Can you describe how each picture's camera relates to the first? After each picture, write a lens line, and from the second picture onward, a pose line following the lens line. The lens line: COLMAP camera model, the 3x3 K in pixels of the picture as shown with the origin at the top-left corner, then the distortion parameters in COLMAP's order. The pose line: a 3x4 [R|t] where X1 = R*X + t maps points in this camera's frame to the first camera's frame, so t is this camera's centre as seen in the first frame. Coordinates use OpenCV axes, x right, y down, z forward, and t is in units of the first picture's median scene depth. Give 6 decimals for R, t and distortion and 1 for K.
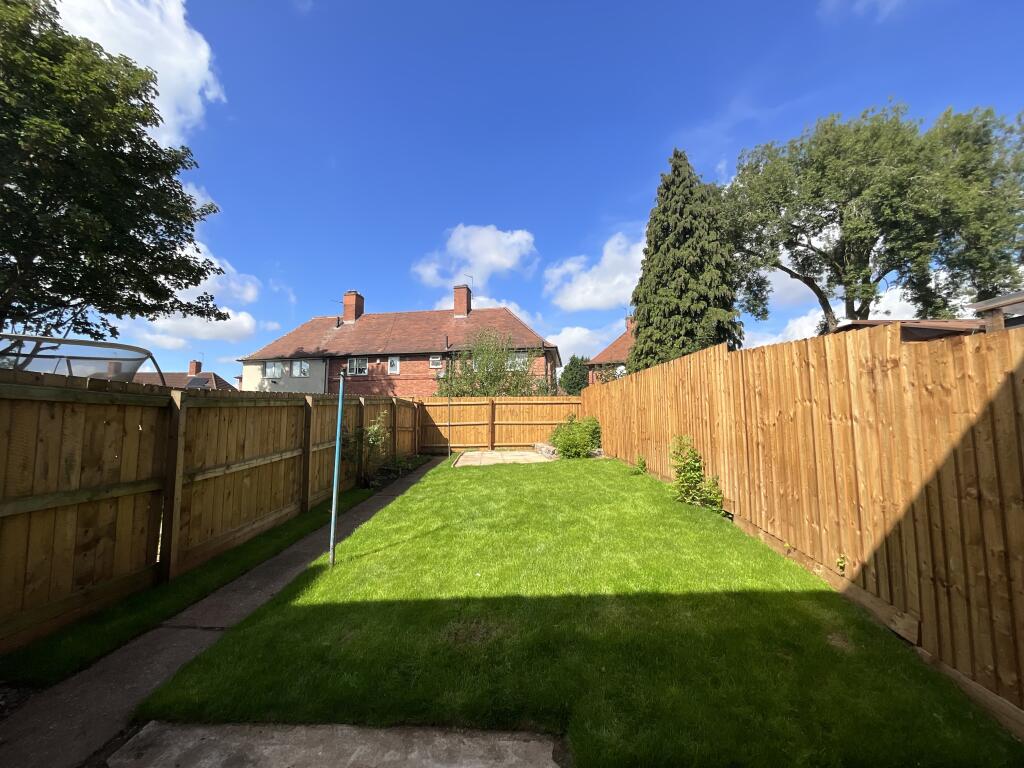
lens RADIAL K [[413.1, 0, 514.0], [0, 413.1, 392.4], [0, 0, 1]] dist [0.003954, 0.001544]
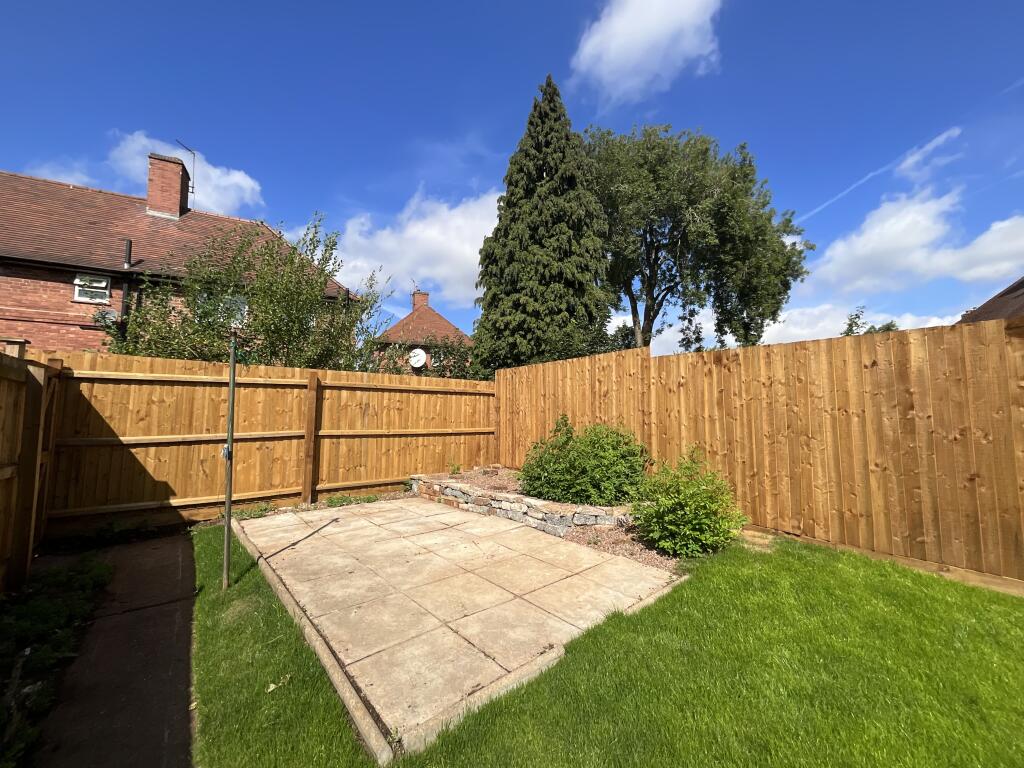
lens RADIAL K [[413.1, 0, 512.5], [0, 413.1, 383.2], [0, 0, 1]] dist [0.003954, 0.001544]
pose [[0.794987, 0.059715, 0.603680, -0.114305], [-0.053765, 0.998163, -0.027934, 0.020527], [-0.604239, -0.010250, 0.796737, 0.446741]]
